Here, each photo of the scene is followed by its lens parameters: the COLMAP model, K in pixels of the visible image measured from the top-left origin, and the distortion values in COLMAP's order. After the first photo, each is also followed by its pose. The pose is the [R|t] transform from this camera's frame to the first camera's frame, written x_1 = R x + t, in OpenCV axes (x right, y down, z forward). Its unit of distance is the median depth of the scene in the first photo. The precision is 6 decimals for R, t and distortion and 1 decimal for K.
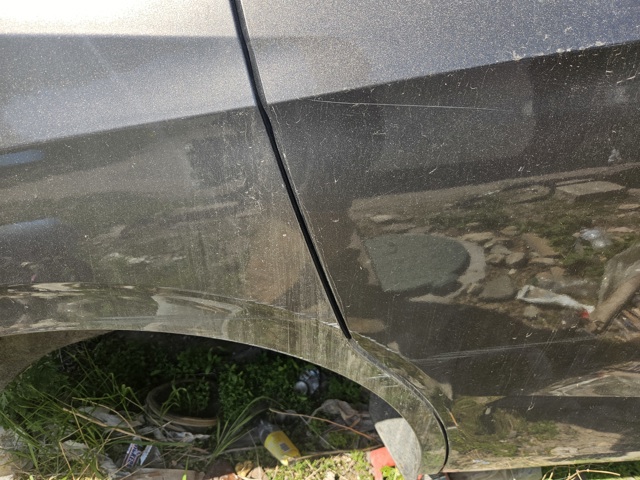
lens RADIAL K [[445.0, 0, 320.0], [0, 445.0, 240.0], [0, 0, 1]] dist [0.002295, -0.003245]
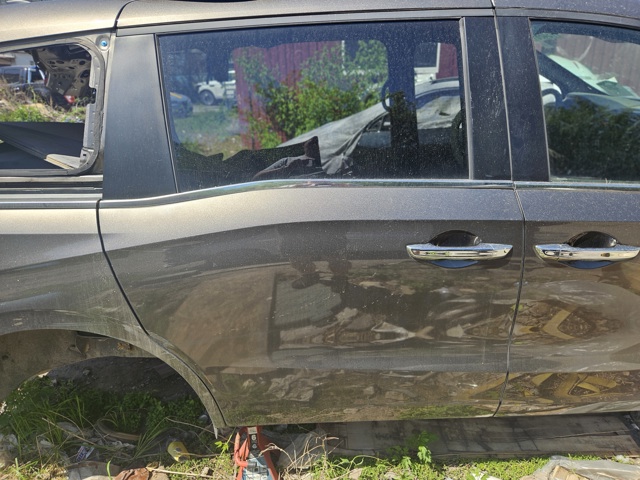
lens RADIAL K [[444.9, 0, 329.0], [0, 444.9, 225.1], [0, 0, 1]] dist [0.008238, -0.003754]
pose [[0.999237, -0.023070, -0.031516, 0.501604], [0.013751, 0.963041, -0.269002, 0.132598], [0.036557, 0.268363, 0.962624, -0.677192]]
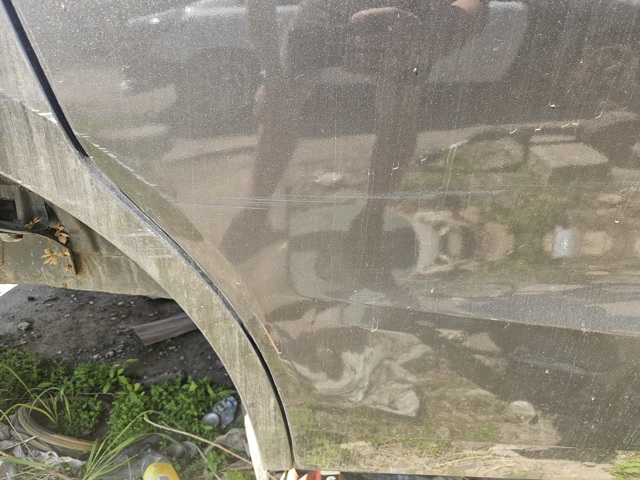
lens RADIAL K [[444.2, 0, 320.0], [0, 444.2, 240.0], [0, 0, 1]] dist [-0.006812, -0.008062]
pose [[0.997417, 0.057446, -0.043108, 0.201454], [-0.065717, 0.972119, -0.225090, 0.203457], [0.028975, 0.227342, 0.973384, 0.139729]]
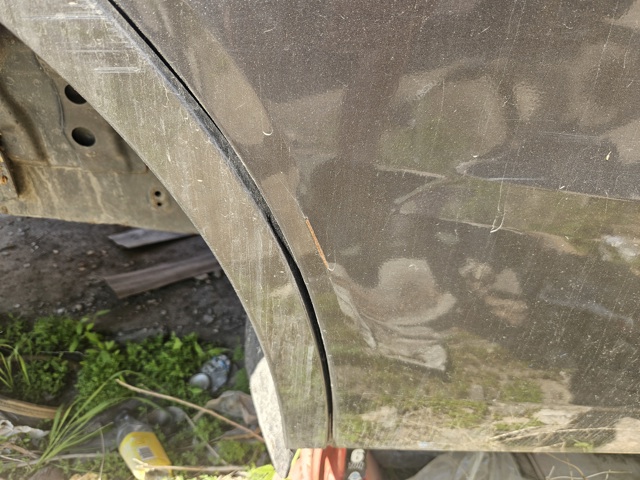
lens RADIAL K [[448.6, 0, 321.3], [0, 448.6, 249.7], [0, 0, 1]] dist [-0.007121, -0.009695]
pose [[0.997640, 0.068466, 0.005191, 0.151129], [-0.067190, 0.989027, -0.131569, 0.233434], [-0.014142, 0.130910, 0.991293, 0.297965]]
